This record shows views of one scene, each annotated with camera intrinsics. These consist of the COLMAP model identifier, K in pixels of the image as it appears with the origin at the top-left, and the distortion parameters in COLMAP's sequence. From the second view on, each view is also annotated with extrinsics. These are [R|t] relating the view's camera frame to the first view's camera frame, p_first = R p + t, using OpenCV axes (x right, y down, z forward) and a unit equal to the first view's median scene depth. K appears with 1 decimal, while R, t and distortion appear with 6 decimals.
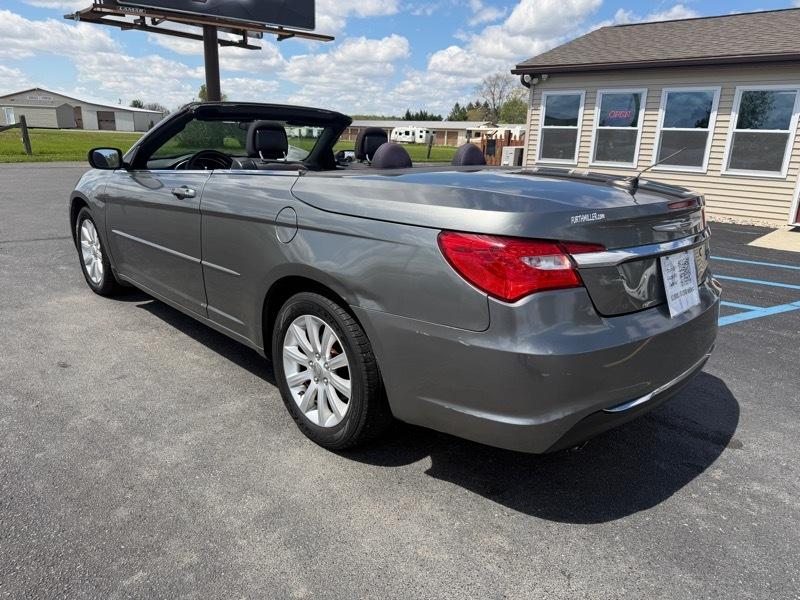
lens RADIAL K [[571.0, 0, 405.8], [0, 571.0, 294.8], [0, 0, 1]] dist [0.018637, -0.019710]
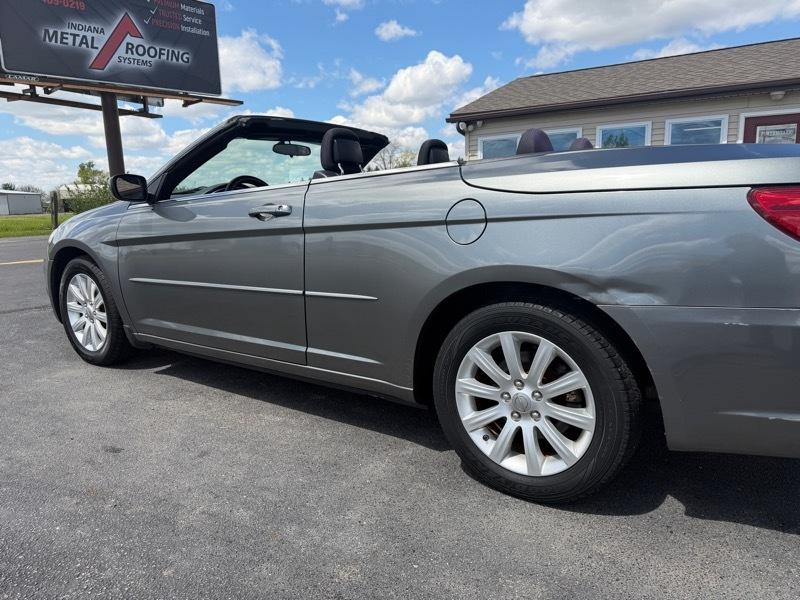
lens RADIAL K [[571.0, 0, 400.8], [0, 571.0, 302.5], [0, 0, 1]] dist [0.018637, -0.019710]
pose [[0.982901, -0.090292, 0.160480, -0.052703], [0.105030, 0.990757, -0.085847, 0.005718], [-0.151246, 0.101234, 0.983299, 0.029770]]
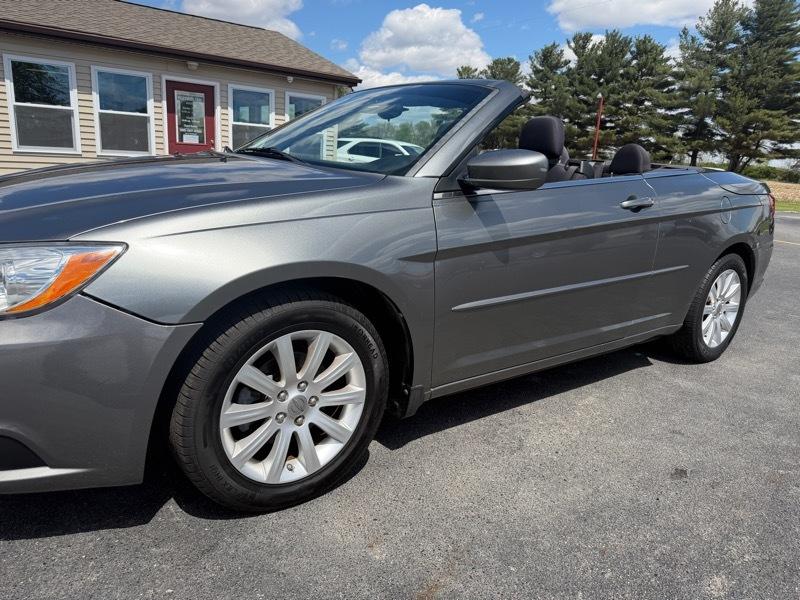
lens RADIAL K [[571.0, 0, 401.3], [0, 571.0, 301.6], [0, 0, 1]] dist [0.018637, -0.019710]
pose [[0.114509, -0.271870, 0.955497, -0.195861], [0.218146, 0.945229, 0.242805, -0.048882], [-0.969175, 0.180634, 0.167544, 0.186396]]
